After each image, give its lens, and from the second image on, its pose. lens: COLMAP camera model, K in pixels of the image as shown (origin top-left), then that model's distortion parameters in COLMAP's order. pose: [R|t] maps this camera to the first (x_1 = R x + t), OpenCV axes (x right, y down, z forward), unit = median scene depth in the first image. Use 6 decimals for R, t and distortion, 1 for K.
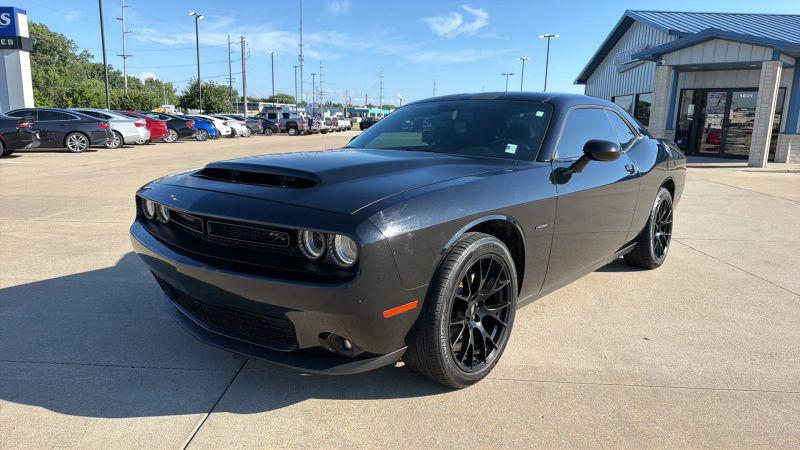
lens RADIAL K [[537.0, 0, 400.0], [0, 537.0, 228.4], [0, 0, 1]] dist [0.048516, -0.063437]
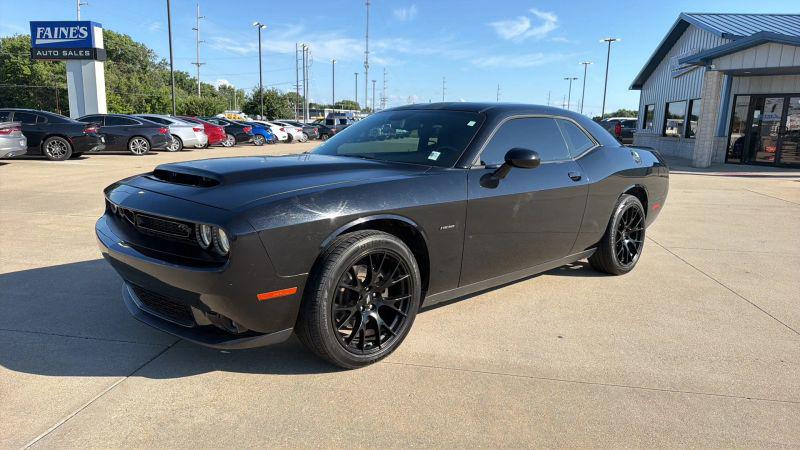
lens RADIAL K [[537.0, 0, 400.0], [0, 537.0, 231.4], [0, 0, 1]] dist [0.048516, -0.063437]
pose [[0.993272, 0.025255, -0.113019, 0.025757], [-0.025781, 0.999663, -0.003191, 0.000980], [0.112900, 0.006083, 0.993588, -0.007537]]
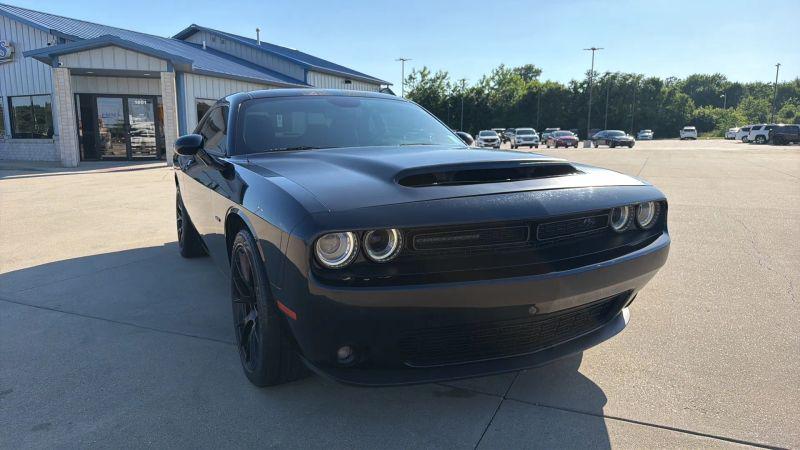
lens RADIAL K [[537.0, 0, 387.6], [0, 537.0, 230.7], [0, 0, 1]] dist [0.048516, -0.063437]
pose [[0.400089, -0.183643, 0.897889, -0.093215], [0.191398, 0.974858, 0.114101, -0.011389], [-0.896267, 0.126204, 0.425179, 0.064124]]
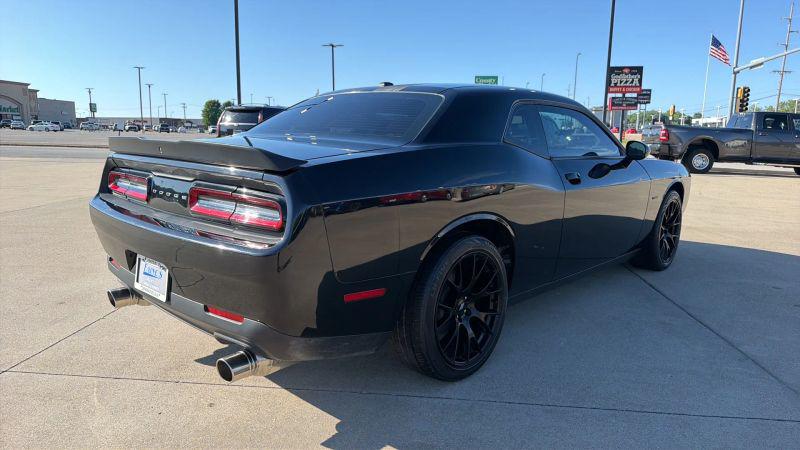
lens RADIAL K [[539.6, 0, 392.4], [0, 539.6, 228.0], [0, 0, 1]] dist [0.016740, -0.022784]
pose [[-0.997716, -0.049708, 0.045738, 0.035947], [-0.029932, 0.932342, 0.360337, -0.048218], [-0.060555, 0.358145, -0.931700, 0.260524]]
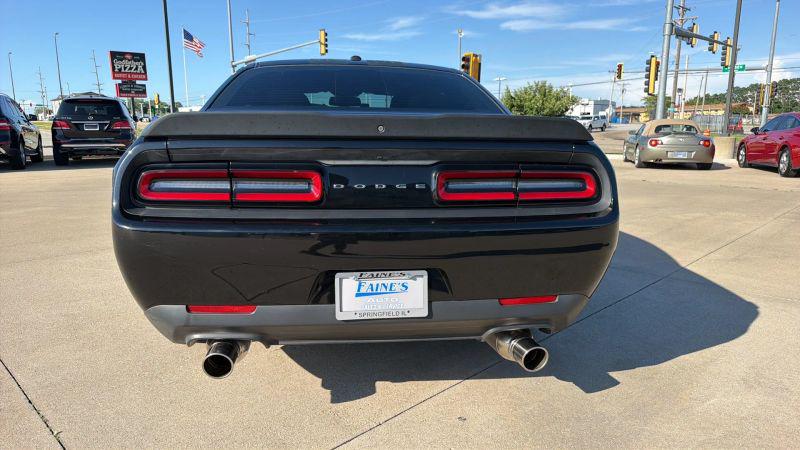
lens RADIAL K [[537.0, 0, 387.5], [0, 537.0, 232.8], [0, 0, 1]] dist [0.048516, -0.063437]
pose [[-0.685740, 0.116607, -0.718445, 0.112468], [-0.156863, 0.940210, 0.302323, -0.037327], [0.710742, 0.320013, -0.626449, 0.228888]]
